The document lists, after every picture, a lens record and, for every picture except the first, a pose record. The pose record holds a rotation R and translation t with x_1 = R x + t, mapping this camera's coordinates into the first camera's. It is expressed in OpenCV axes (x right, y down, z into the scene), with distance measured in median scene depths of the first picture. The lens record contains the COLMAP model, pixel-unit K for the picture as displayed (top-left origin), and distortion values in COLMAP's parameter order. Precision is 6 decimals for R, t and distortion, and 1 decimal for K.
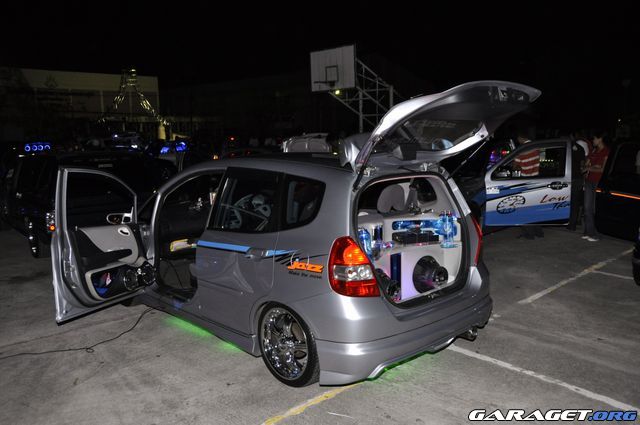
lens RADIAL K [[545.4, 0, 320.0], [0, 545.4, 212.5], [0, 0, 1]] dist [-0.060847, -0.001183]
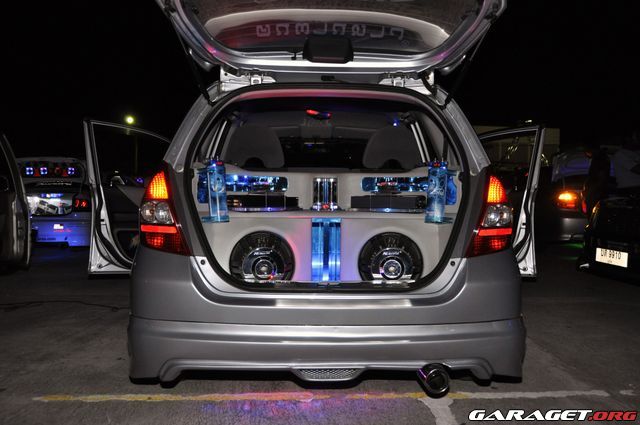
lens RADIAL K [[545.4, 0, 320.0], [0, 545.4, 212.5], [0, 0, 1]] dist [-0.060847, -0.001183]
pose [[0.755053, 0.044536, -0.654149, 0.514001], [-0.109336, 0.992273, -0.058646, 0.100867], [0.646483, 0.115803, 0.754089, 0.497094]]
